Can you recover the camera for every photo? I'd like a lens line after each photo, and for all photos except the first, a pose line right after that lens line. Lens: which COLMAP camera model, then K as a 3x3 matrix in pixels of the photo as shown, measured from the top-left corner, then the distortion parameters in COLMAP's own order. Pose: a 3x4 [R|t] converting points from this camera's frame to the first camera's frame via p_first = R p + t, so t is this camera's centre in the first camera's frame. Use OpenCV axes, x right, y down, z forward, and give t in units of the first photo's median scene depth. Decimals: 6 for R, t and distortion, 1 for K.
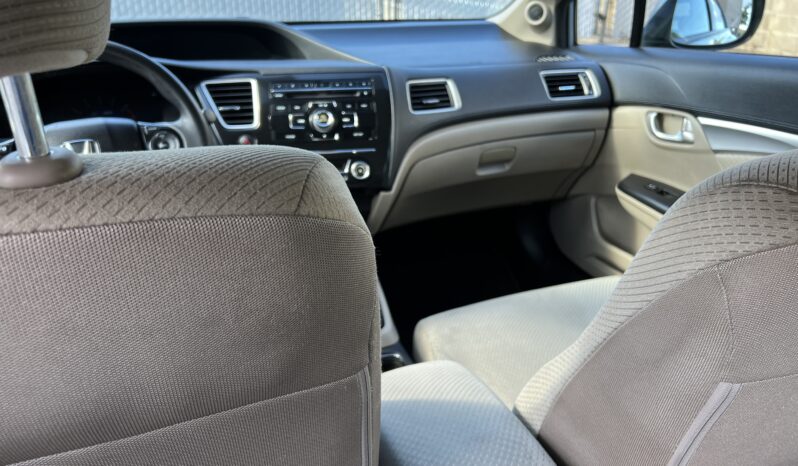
lens RADIAL K [[631.5, 0, 399.0], [0, 631.5, 233.0], [0, 0, 1]] dist [0.068497, -0.103064]
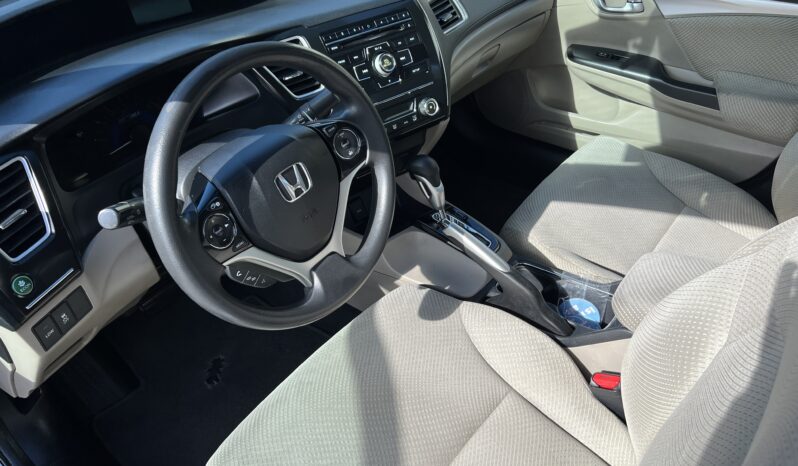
lens RADIAL K [[618.2, 0, 399.0], [0, 618.2, 233.0], [0, 0, 1]] dist [0.104972, -0.135921]
pose [[0.852379, -0.335630, 0.401001, -0.548152], [0.237265, 0.931593, 0.275389, -0.191073], [-0.465999, -0.139593, 0.873704, 0.140324]]
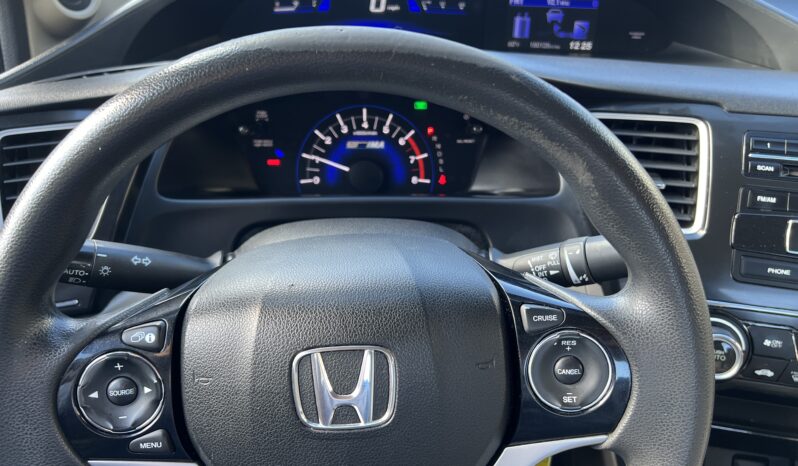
lens RADIAL K [[631.5, 0, 399.0], [0, 631.5, 233.0], [0, 0, 1]] dist [0.068497, -0.103064]
pose [[0.948518, 0.174691, -0.264190, -0.296313], [-0.151663, 0.982802, 0.105349, -0.179334], [0.278050, -0.059858, 0.958700, 0.518382]]
